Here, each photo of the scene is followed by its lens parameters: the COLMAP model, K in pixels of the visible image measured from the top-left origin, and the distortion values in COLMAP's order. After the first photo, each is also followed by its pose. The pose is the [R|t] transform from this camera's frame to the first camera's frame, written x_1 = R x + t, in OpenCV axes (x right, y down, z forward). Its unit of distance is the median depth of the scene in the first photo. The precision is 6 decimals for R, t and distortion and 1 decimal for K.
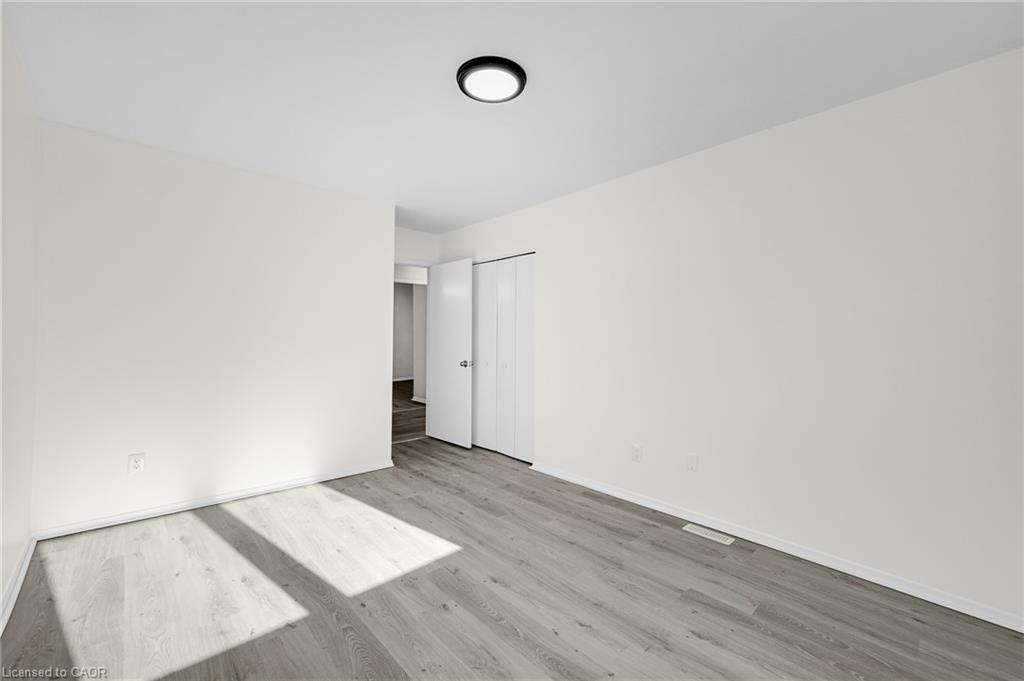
lens RADIAL K [[415.8, 0, 514.3], [0, 415.8, 337.1], [0, 0, 1]] dist [0.000879, 0.000015]
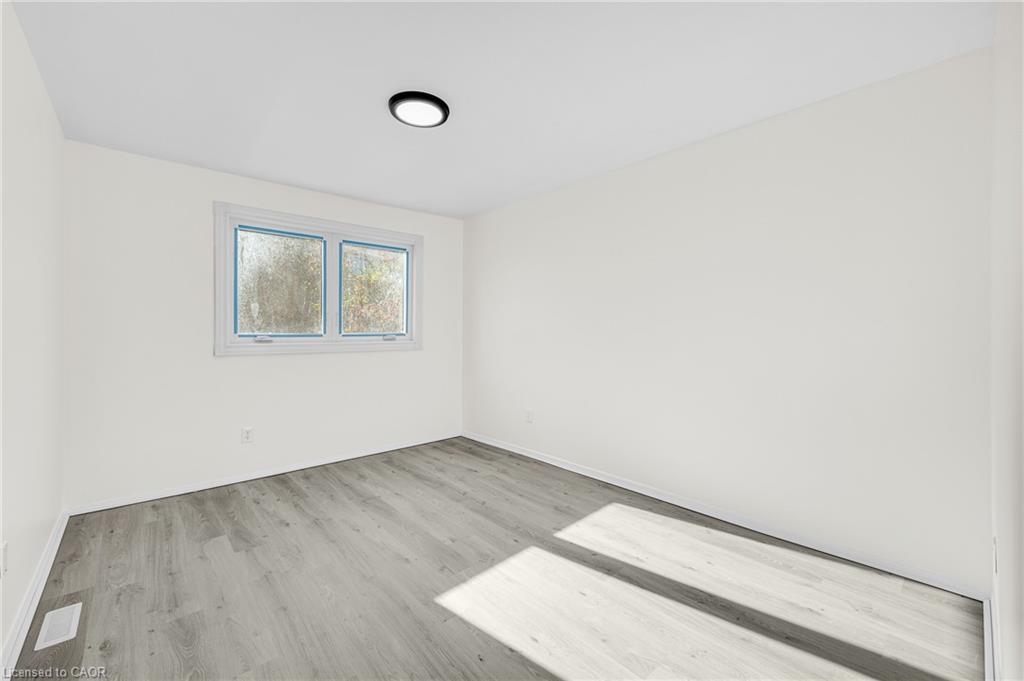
lens RADIAL K [[415.8, 0, 509.5], [0, 415.8, 334.9], [0, 0, 1]] dist [0.000879, 0.000015]
pose [[-0.999794, -0.011162, 0.016931, -0.322815], [-0.010882, 0.999804, 0.016543, -0.010346], [-0.017112, 0.016355, -0.999720, 2.061840]]
